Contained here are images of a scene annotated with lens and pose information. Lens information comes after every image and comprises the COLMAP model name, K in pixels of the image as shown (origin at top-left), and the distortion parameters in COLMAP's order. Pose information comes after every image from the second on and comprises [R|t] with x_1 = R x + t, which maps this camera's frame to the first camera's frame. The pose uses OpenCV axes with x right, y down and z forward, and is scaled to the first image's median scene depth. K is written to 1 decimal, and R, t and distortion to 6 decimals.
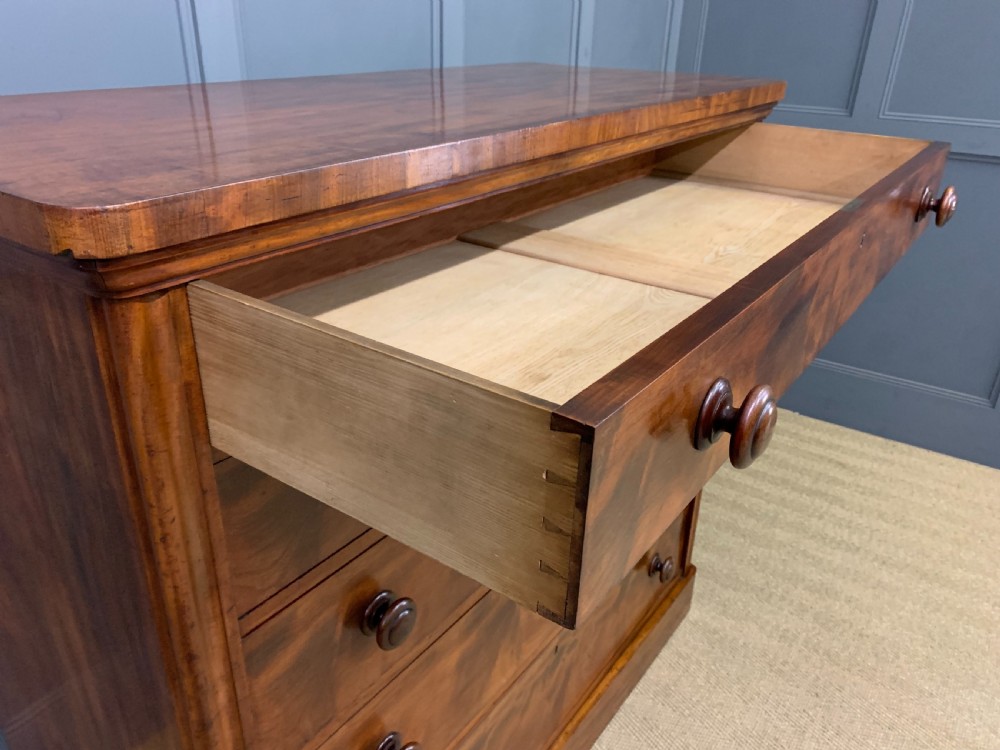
lens RADIAL K [[764.2, 0, 491.6], [0, 764.2, 374.7], [0, 0, 1]] dist [0.044712, -0.036593]
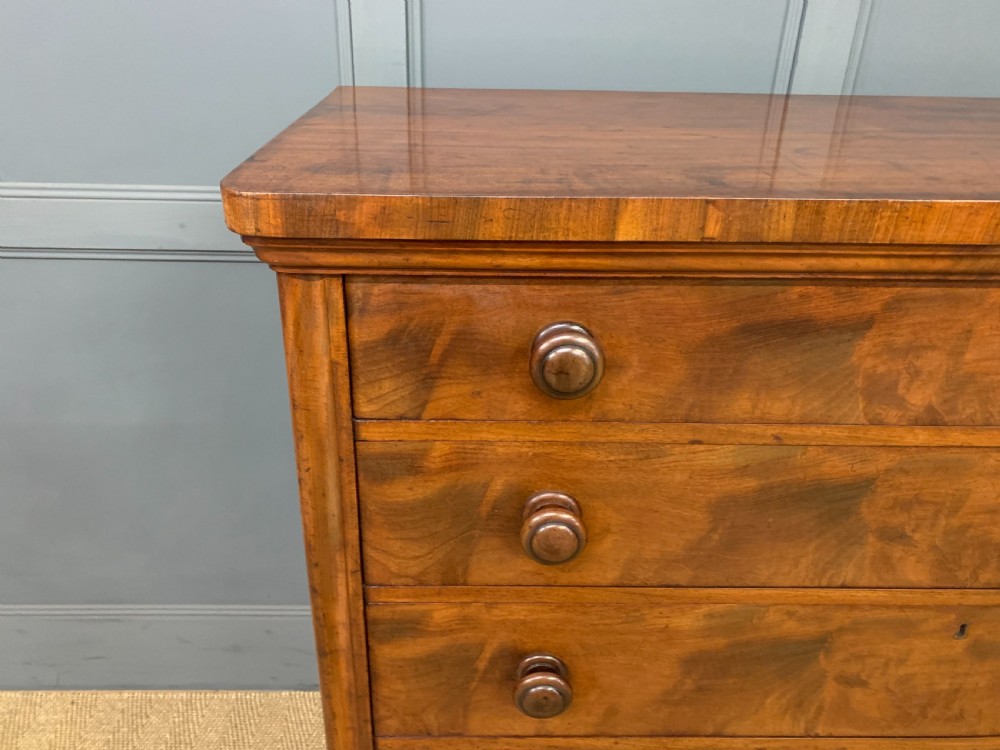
lens RADIAL K [[764.2, 0, 485.2], [0, 764.2, 369.3], [0, 0, 1]] dist [0.044712, -0.036593]
pose [[0.594288, 0.349191, -0.724491, 0.527583], [-0.351287, 0.923055, 0.156739, -0.224688], [0.723477, 0.161356, 0.671226, 0.417669]]
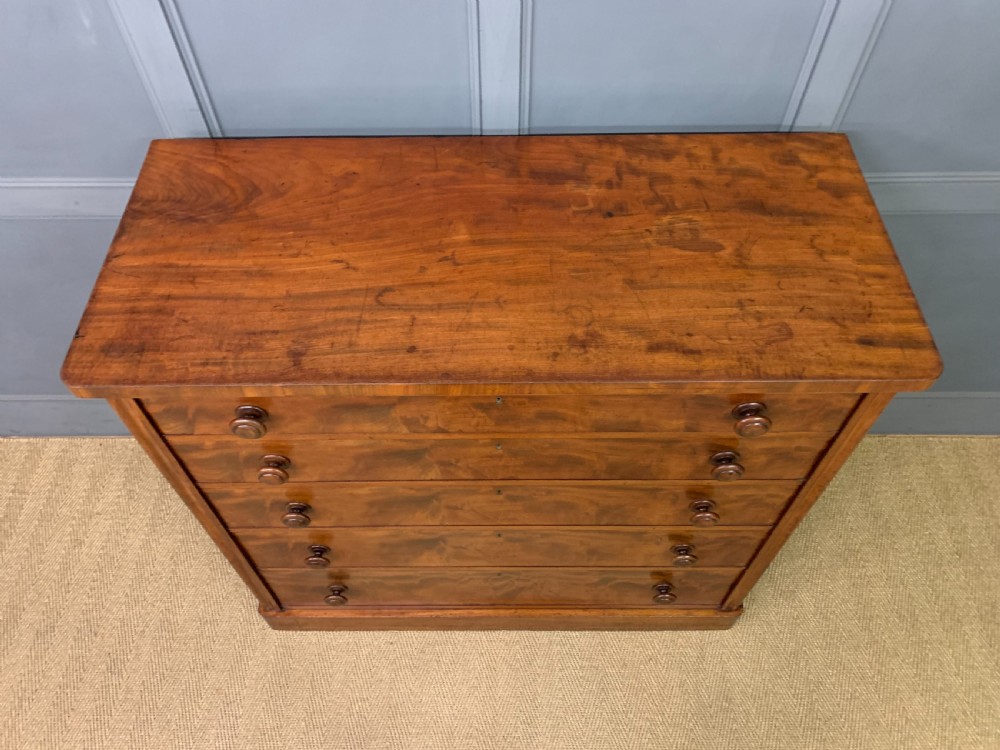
lens RADIAL K [[764.2, 0, 493.7], [0, 764.2, 369.7], [0, 0, 1]] dist [0.044712, -0.036593]
pose [[0.579855, 0.644706, -0.498119, 1.260753], [-0.329046, 0.744636, 0.580729, -1.778650], [0.745317, -0.172834, 0.643919, 0.321379]]
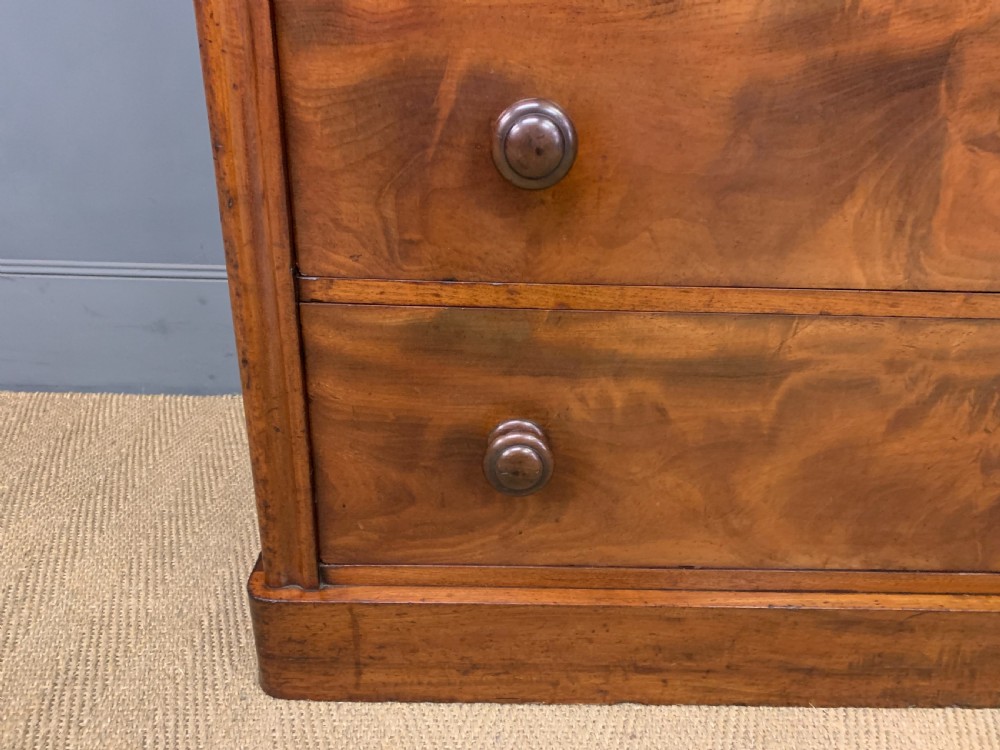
lens RADIAL K [[764.2, 0, 509.1], [0, 764.2, 374.6], [0, 0, 1]] dist [0.044712, -0.036593]
pose [[0.599170, 0.323599, -0.732311, 0.548418], [-0.359632, 0.925988, 0.114935, 0.988363], [0.715304, 0.194497, 0.671201, 1.068044]]
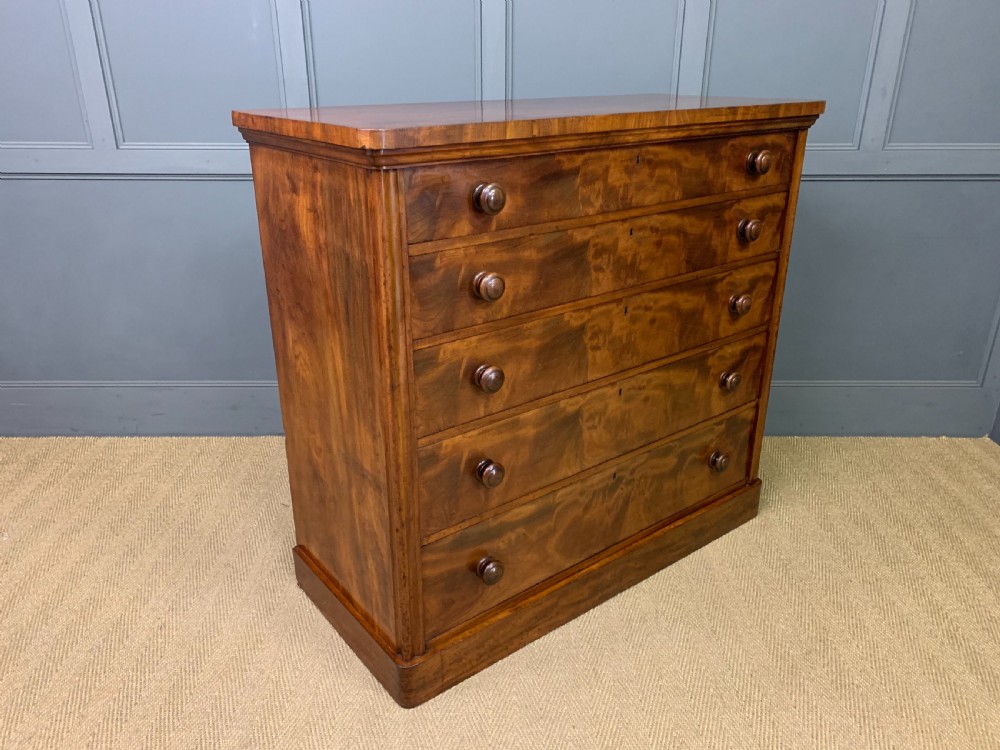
lens RADIAL K [[764.2, 0, 494.5], [0, 764.2, 381.4], [0, 0, 1]] dist [0.044712, -0.036593]
pose [[0.958449, 0.089155, -0.270974, 0.564554], [-0.102774, 0.994036, -0.036463, 0.578247], [0.266107, 0.062797, 0.961896, -1.154830]]
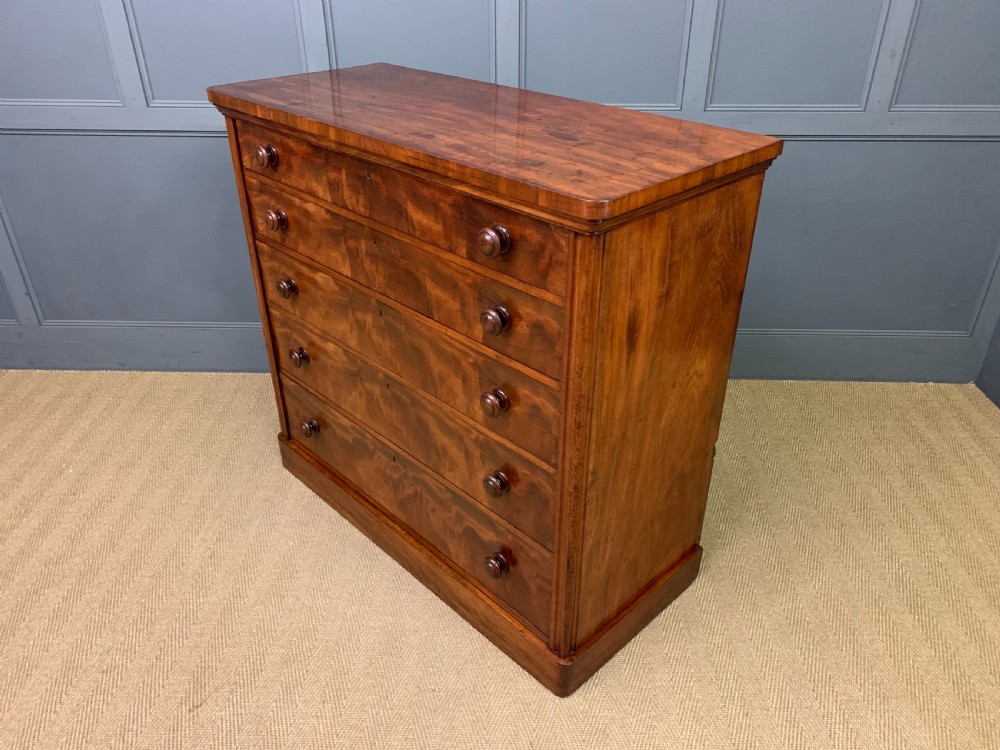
lens RADIAL K [[764.2, 0, 502.9], [0, 764.2, 379.2], [0, 0, 1]] dist [0.044712, -0.036593]
pose [[0.949252, 0.141053, -0.281115, 0.731072], [-0.115022, 0.987570, 0.107128, 0.190349], [0.292731, -0.069357, 0.953676, -1.466861]]
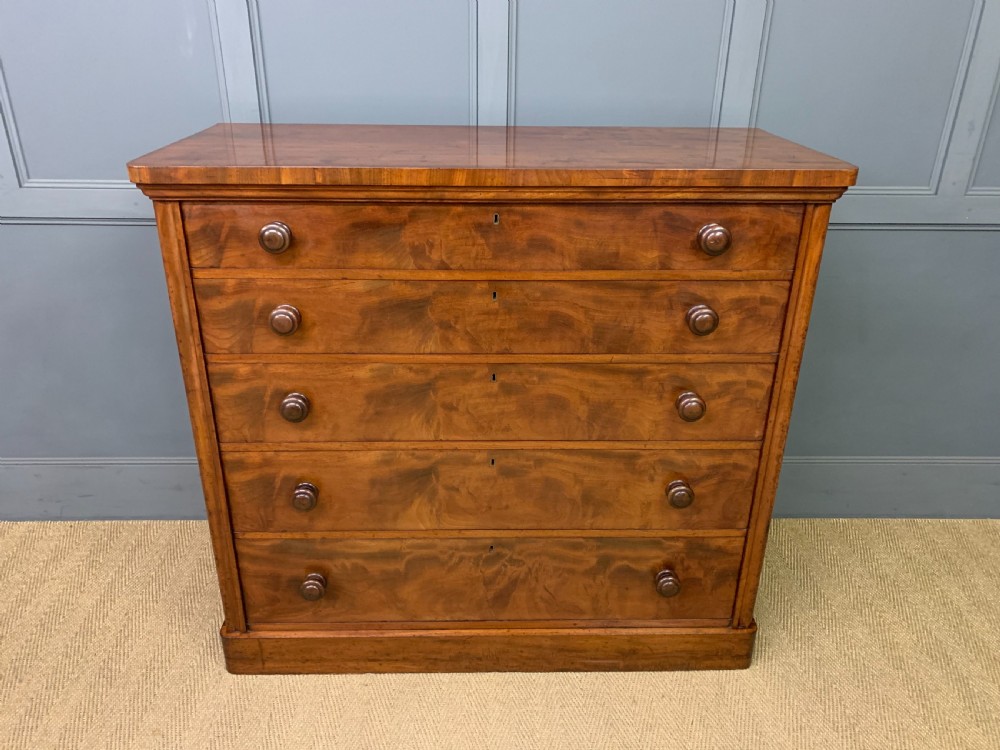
lens RADIAL K [[764.2, 0, 496.8], [0, 764.2, 366.7], [0, 0, 1]] dist [0.044712, -0.036593]
pose [[0.601609, 0.315607, -0.733798, 2.279127], [-0.340980, 0.932201, 0.121385, -0.269135], [0.722357, 0.177184, 0.668436, 0.110782]]
